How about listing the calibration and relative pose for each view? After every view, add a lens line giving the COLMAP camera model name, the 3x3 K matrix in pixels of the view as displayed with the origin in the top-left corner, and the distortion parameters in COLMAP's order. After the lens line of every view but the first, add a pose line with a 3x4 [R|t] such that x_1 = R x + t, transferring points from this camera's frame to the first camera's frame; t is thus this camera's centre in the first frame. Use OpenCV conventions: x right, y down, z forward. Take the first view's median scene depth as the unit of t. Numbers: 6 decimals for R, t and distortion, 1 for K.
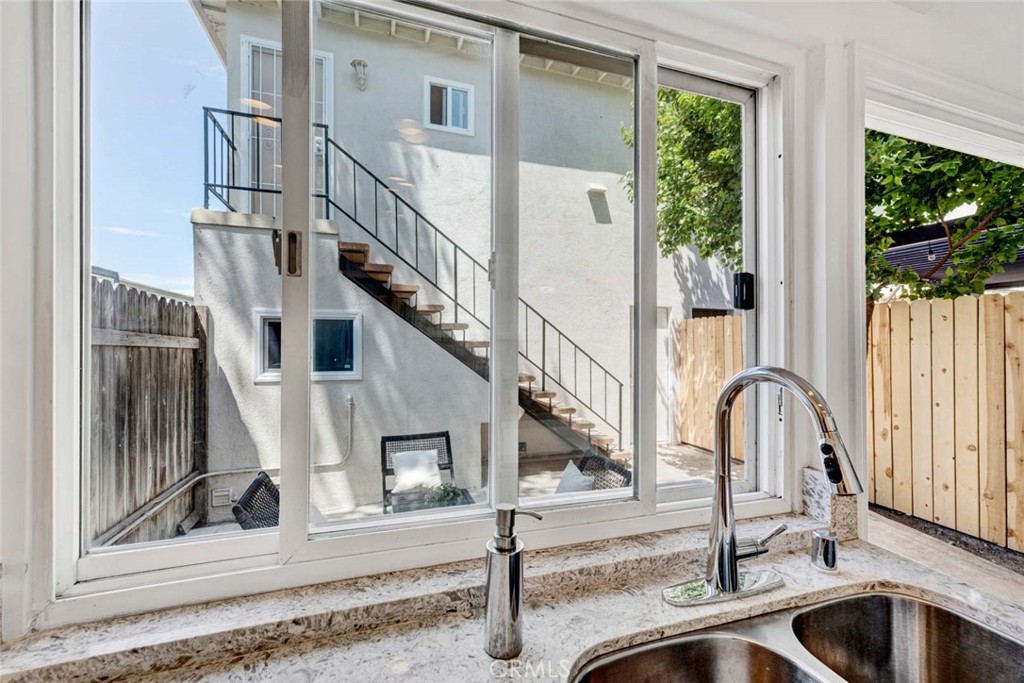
lens RADIAL K [[412.1, 0, 512.0], [0, 412.1, 341.5], [0, 0, 1]] dist [0.003289, 0.000299]
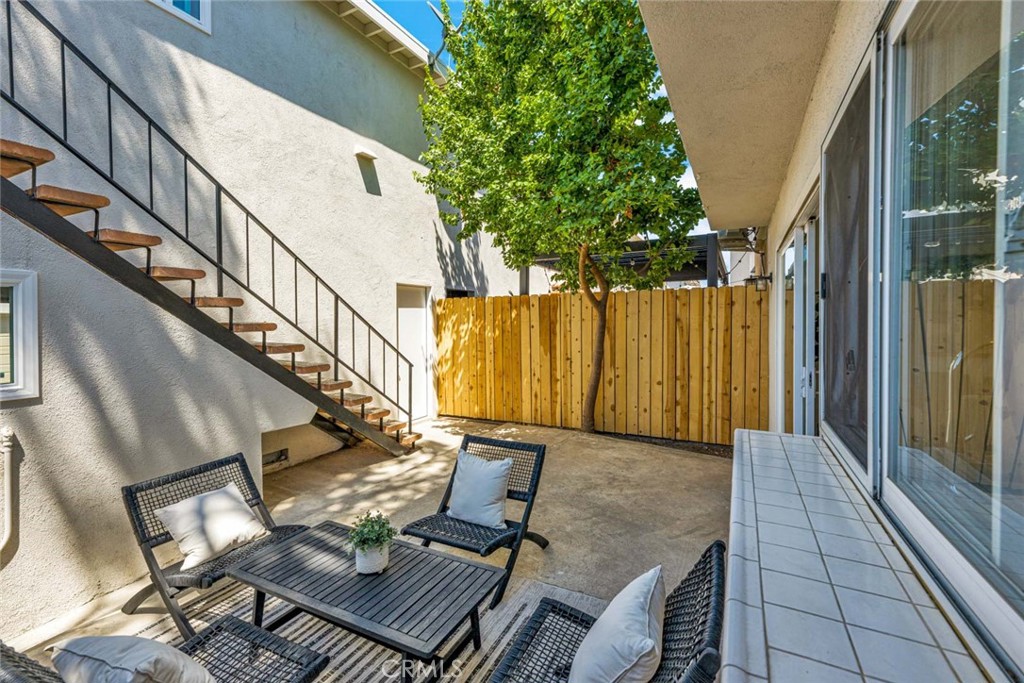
lens RADIAL K [[413.7, 0, 515.6], [0, 413.7, 322.5], [0, 0, 1]] dist [-0.000059, -0.000070]
pose [[0.713769, -0.017596, 0.700160, -0.251230], [0.014473, 0.999841, 0.010373, -0.002712], [-0.700231, 0.002730, 0.713911, 0.143241]]
